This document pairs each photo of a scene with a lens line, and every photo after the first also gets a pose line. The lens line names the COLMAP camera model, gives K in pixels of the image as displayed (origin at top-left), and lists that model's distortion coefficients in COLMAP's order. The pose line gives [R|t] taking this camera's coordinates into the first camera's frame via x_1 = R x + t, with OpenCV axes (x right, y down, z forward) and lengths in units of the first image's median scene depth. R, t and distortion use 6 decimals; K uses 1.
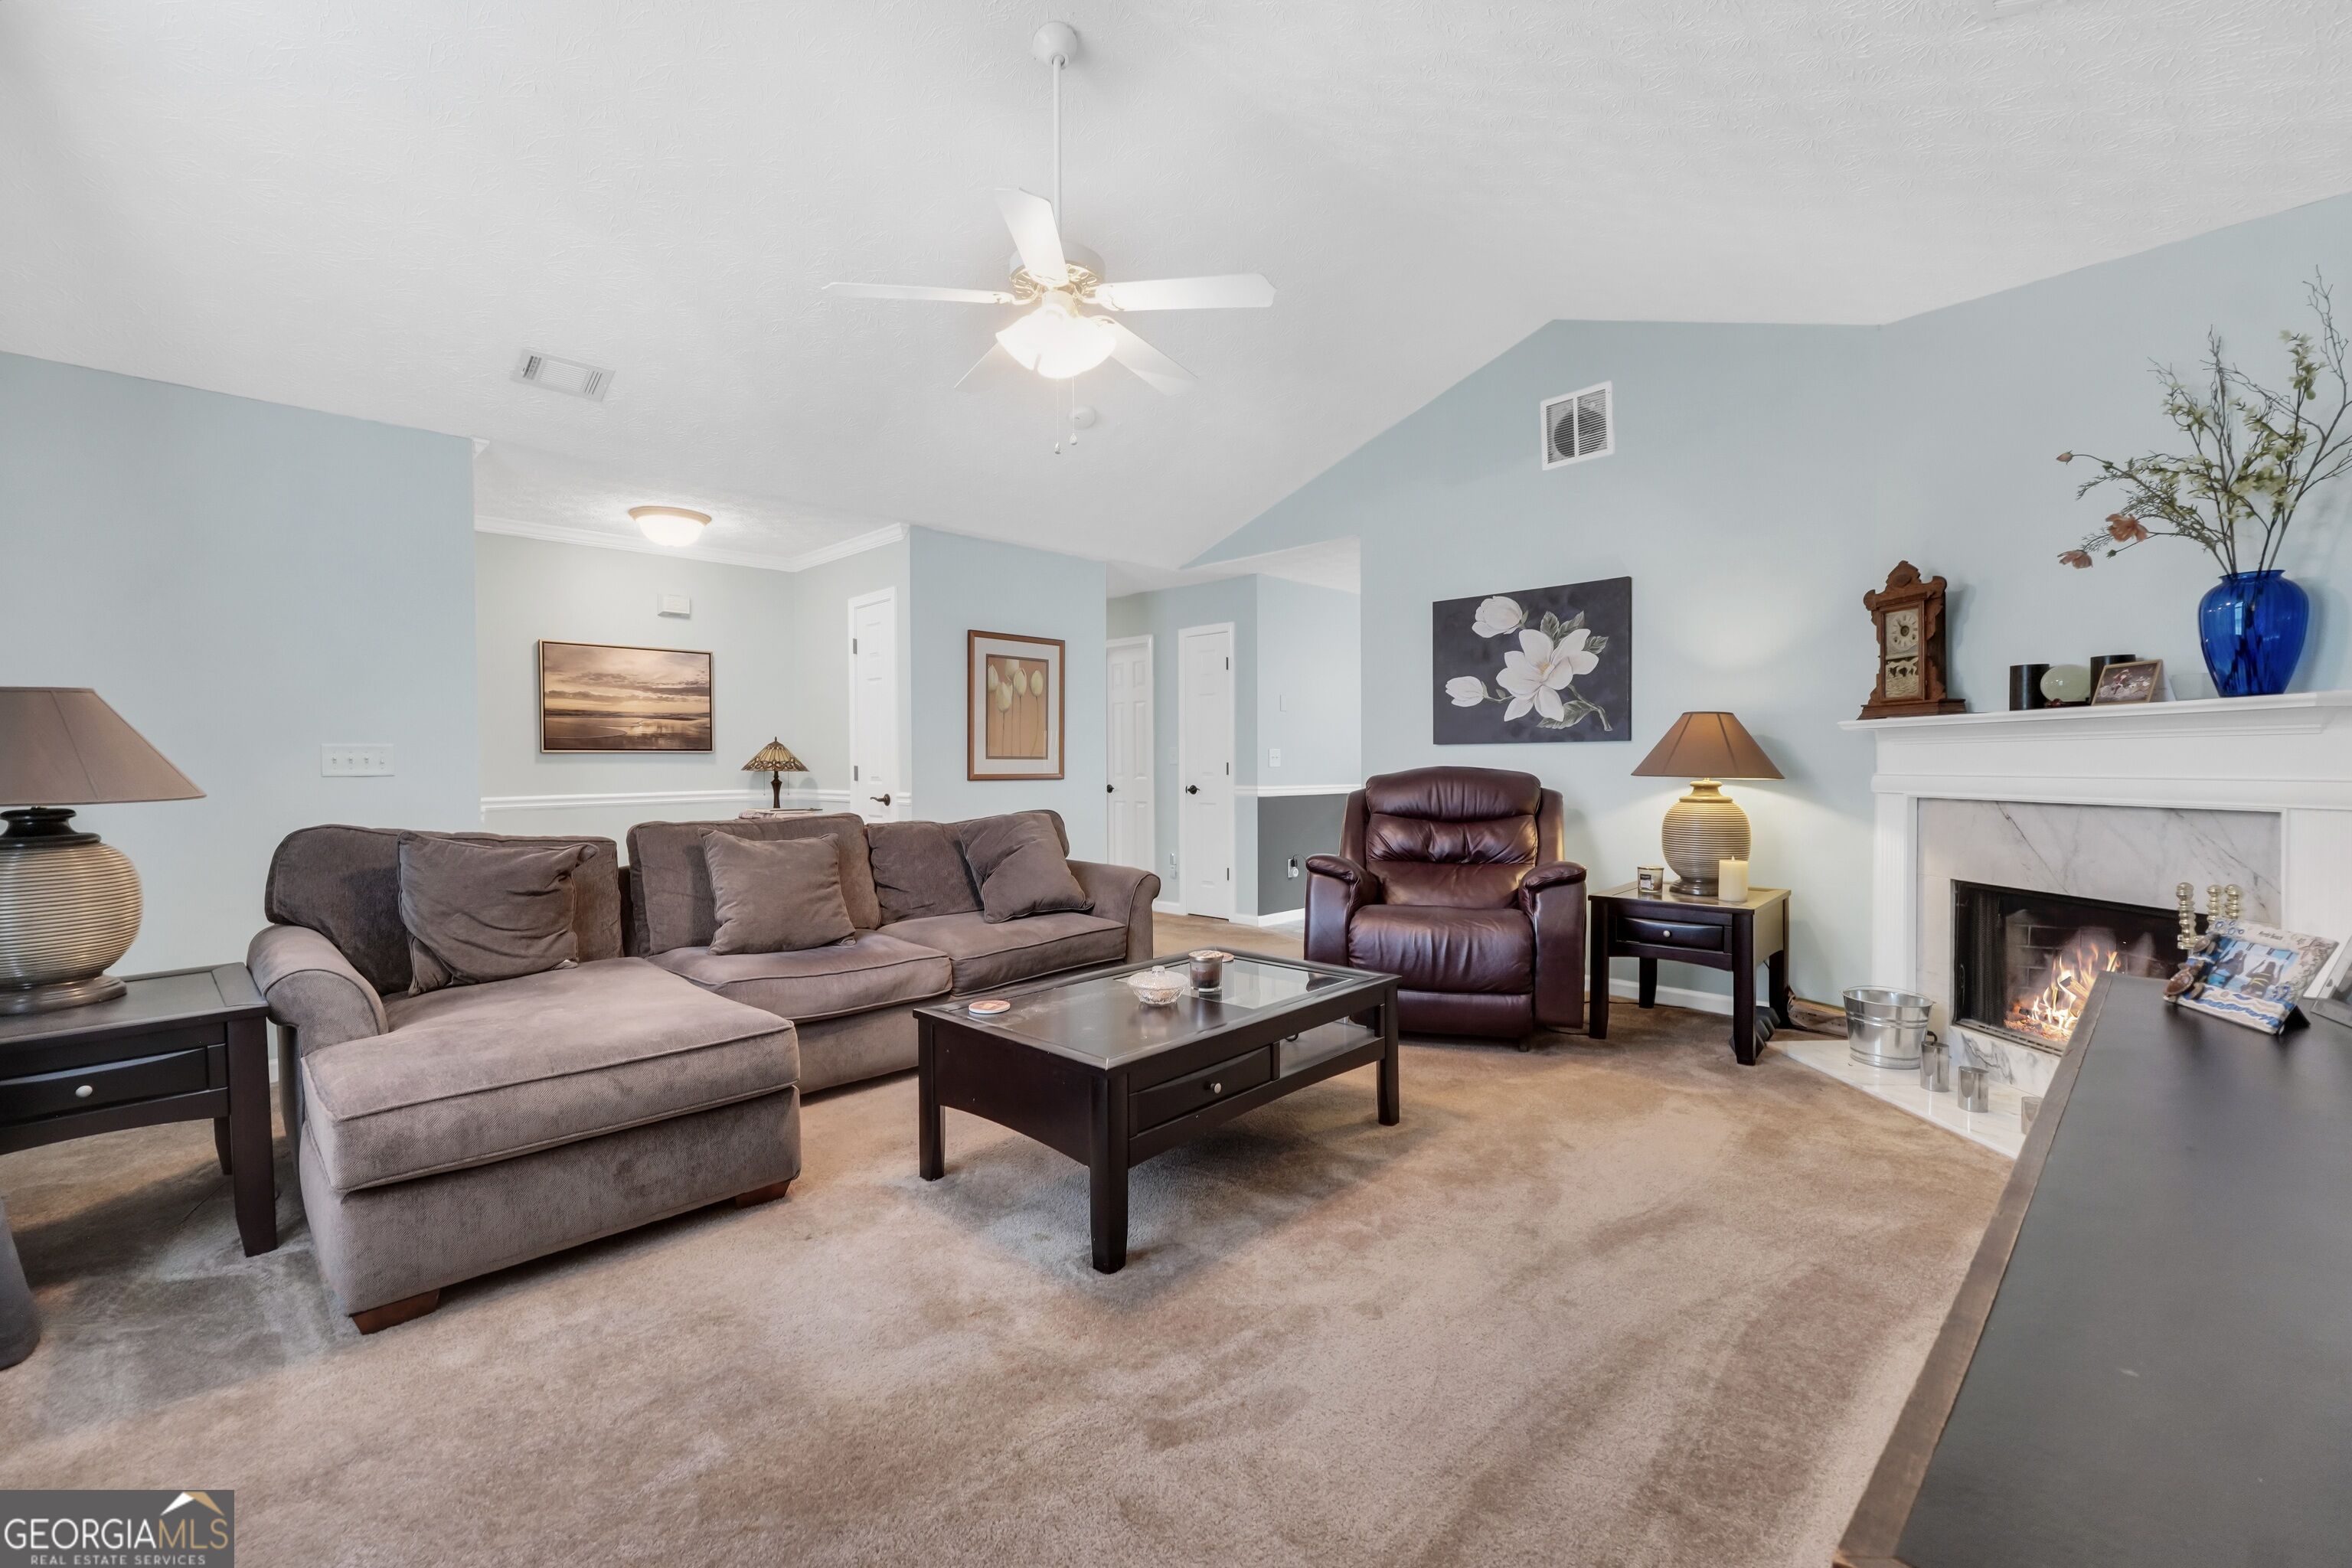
lens RADIAL K [[1003.1, 0, 1160.4], [0, 1003.1, 780.0], [0, 0, 1]] dist [-0.023719, 0.009935]
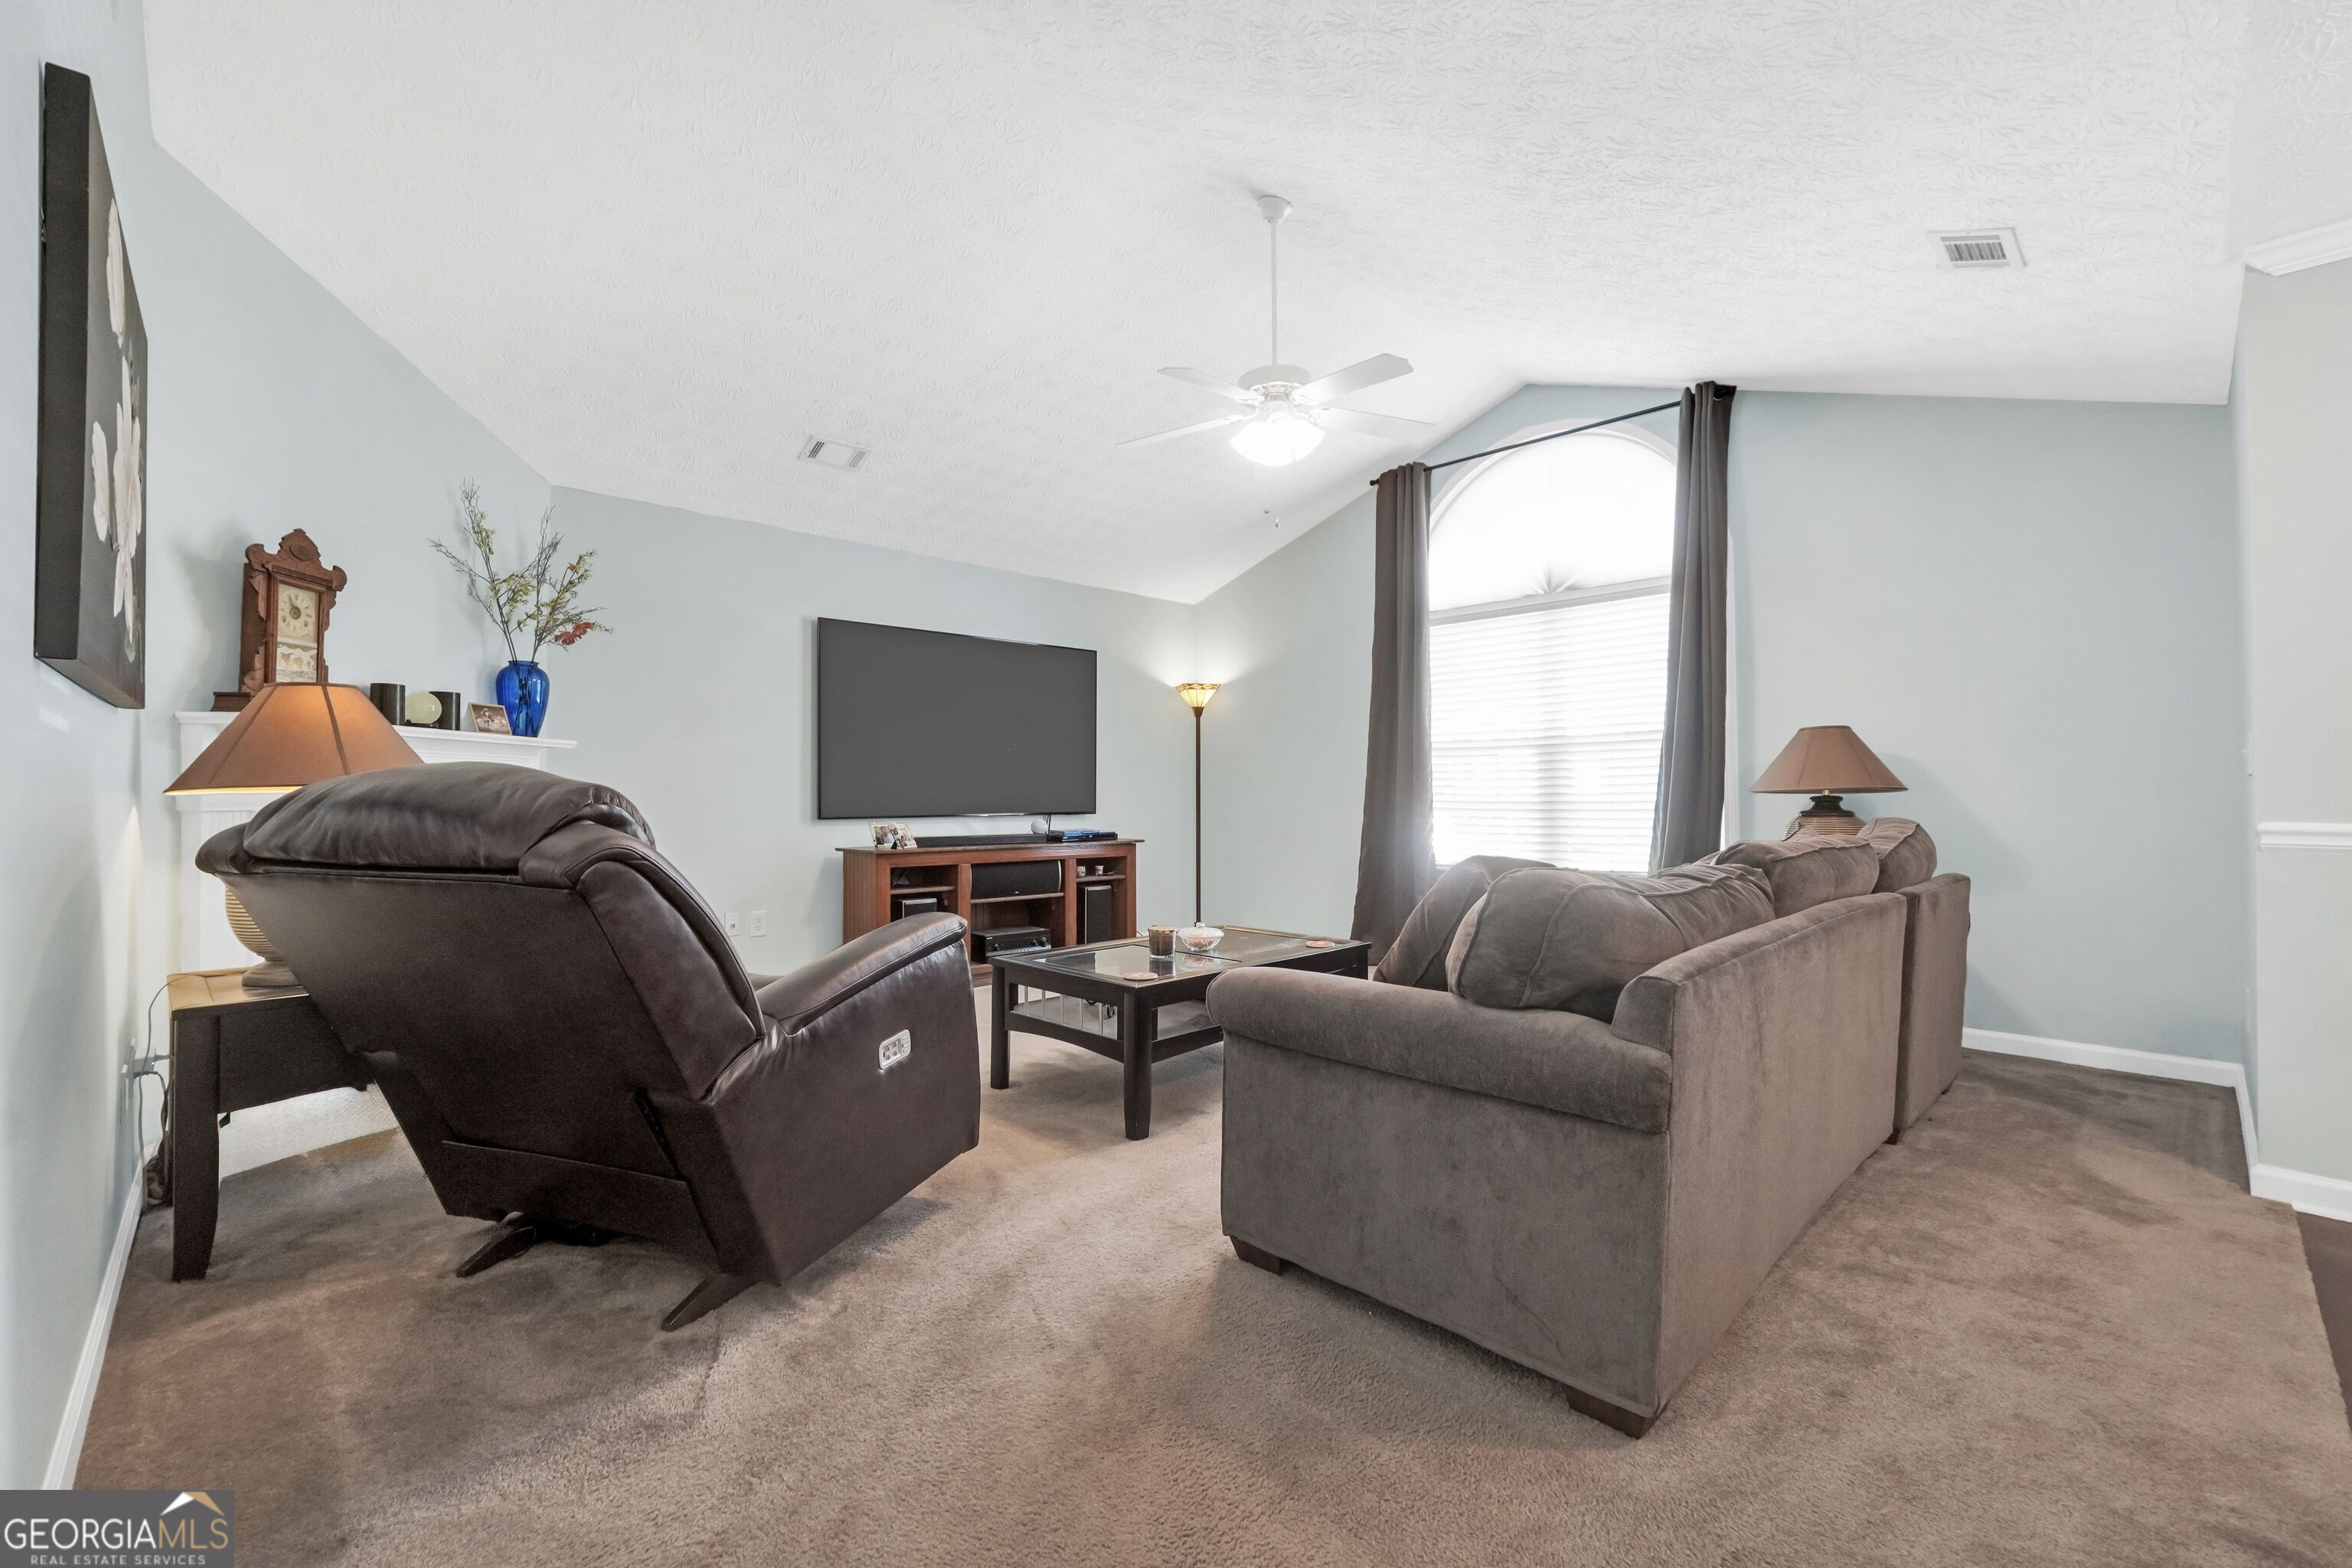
lens RADIAL K [[984.0, 0, 1161.6], [0, 984.0, 780.3], [0, 0, 1]] dist [-0.022310, 0.008561]
pose [[-0.999804, 0.008292, 0.017978, 0.011893], [0.008335, 0.999963, 0.002334, -0.005177], [-0.017958, 0.002483, -0.999836, 1.398357]]
